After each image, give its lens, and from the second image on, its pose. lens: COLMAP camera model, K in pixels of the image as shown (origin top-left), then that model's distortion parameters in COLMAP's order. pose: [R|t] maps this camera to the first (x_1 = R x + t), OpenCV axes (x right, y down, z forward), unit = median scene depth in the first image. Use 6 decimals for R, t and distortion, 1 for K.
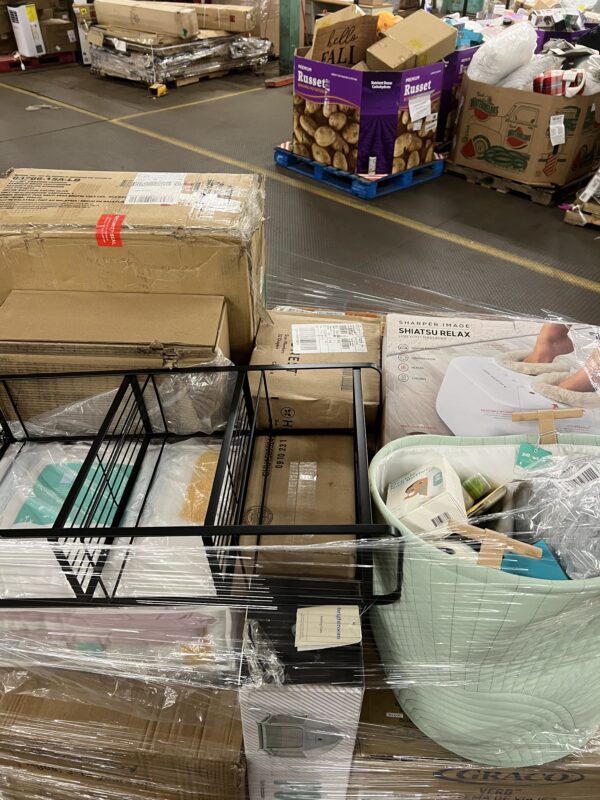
lens RADIAL K [[597.8, 0, 299.8], [0, 597.8, 355.4], [0, 0, 1]] dist [0.057478, -0.081989]
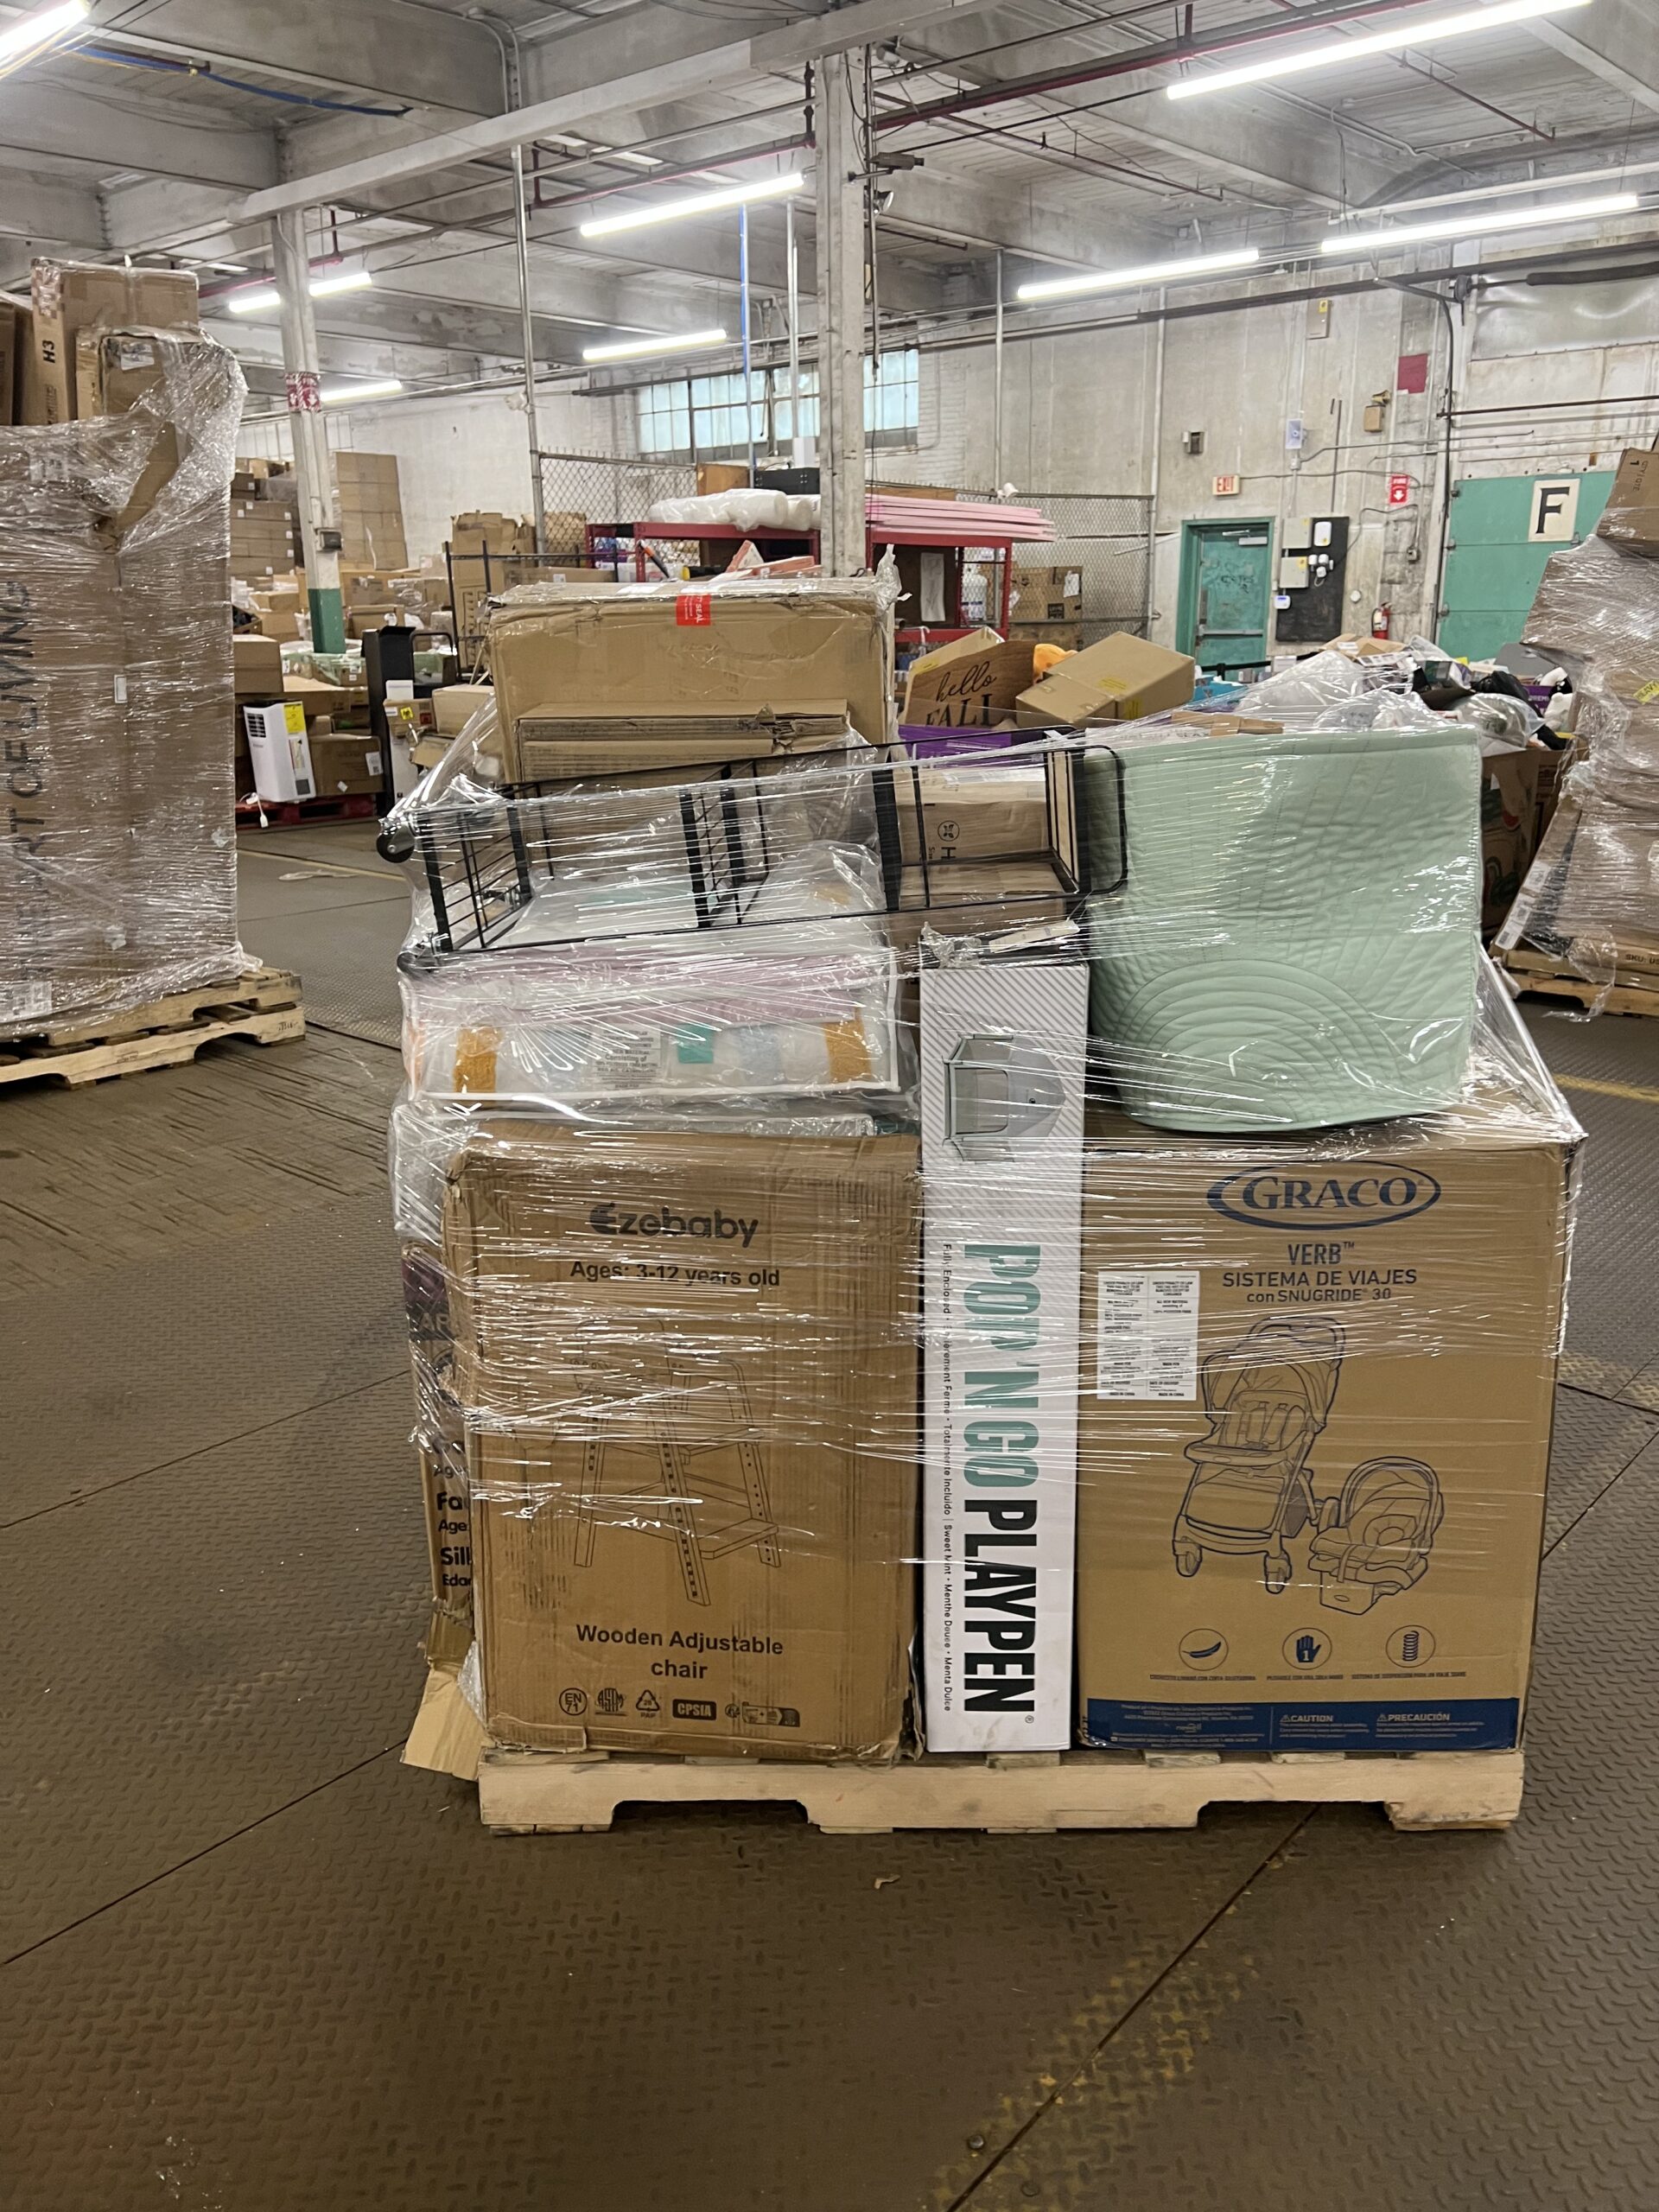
lens RADIAL K [[1652.9, 0, 829.0], [0, 1652.9, 982.7], [0, 0, 1]] dist [0.057478, -0.081989]
pose [[0.999553, -0.028018, -0.010385, -0.035458], [0.021489, 0.915518, -0.401702, 0.251898], [0.020762, 0.401300, 0.915711, -0.161276]]
